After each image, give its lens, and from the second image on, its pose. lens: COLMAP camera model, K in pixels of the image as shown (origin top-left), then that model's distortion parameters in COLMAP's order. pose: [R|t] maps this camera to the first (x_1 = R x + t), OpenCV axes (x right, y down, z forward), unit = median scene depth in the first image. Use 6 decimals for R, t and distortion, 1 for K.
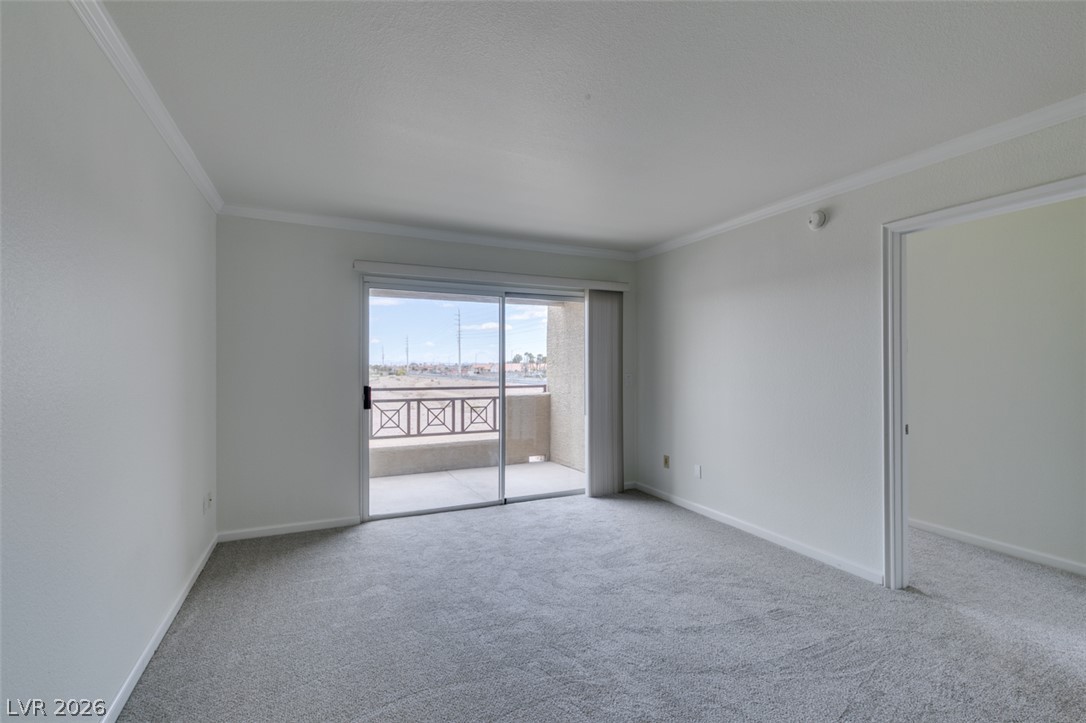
lens RADIAL K [[484.7, 0, 541.2], [0, 484.7, 364.0], [0, 0, 1]] dist [0.002712, -0.000344]
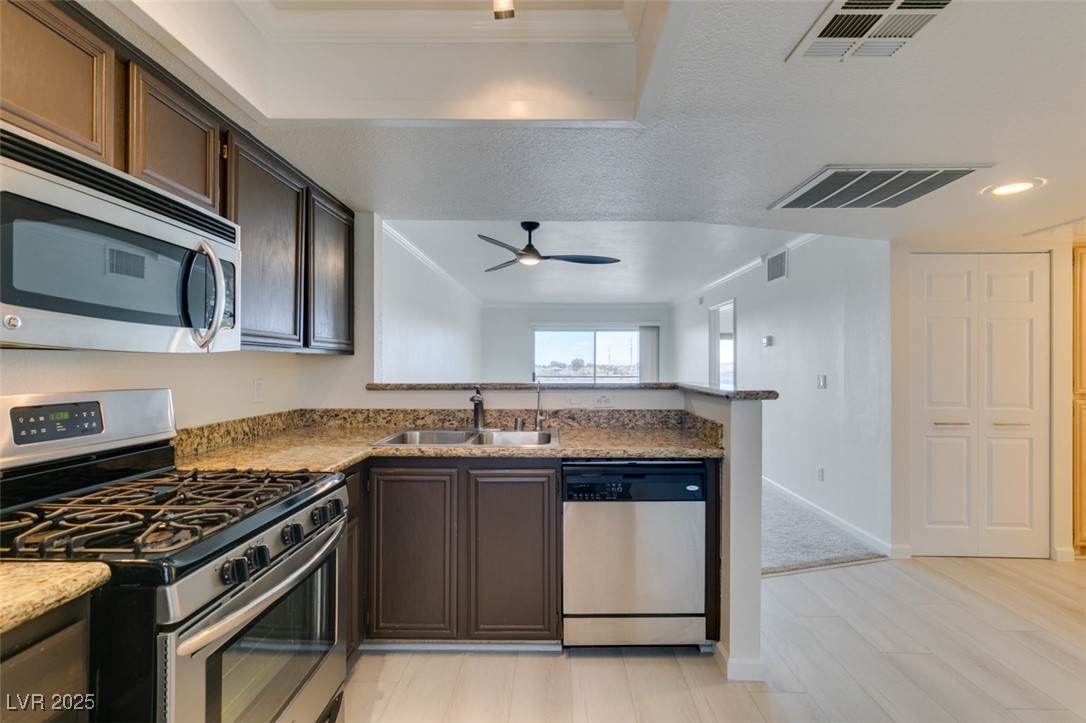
lens RADIAL K [[490.7, 0, 548.2], [0, 490.7, 362.3], [0, 0, 1]] dist [0.004518, -0.000390]
pose [[0.903903, 0.000302, -0.427737, 0.740999], [-0.001728, 0.999994, -0.002945, 0.001714], [0.427734, 0.003401, 0.903898, -1.160739]]
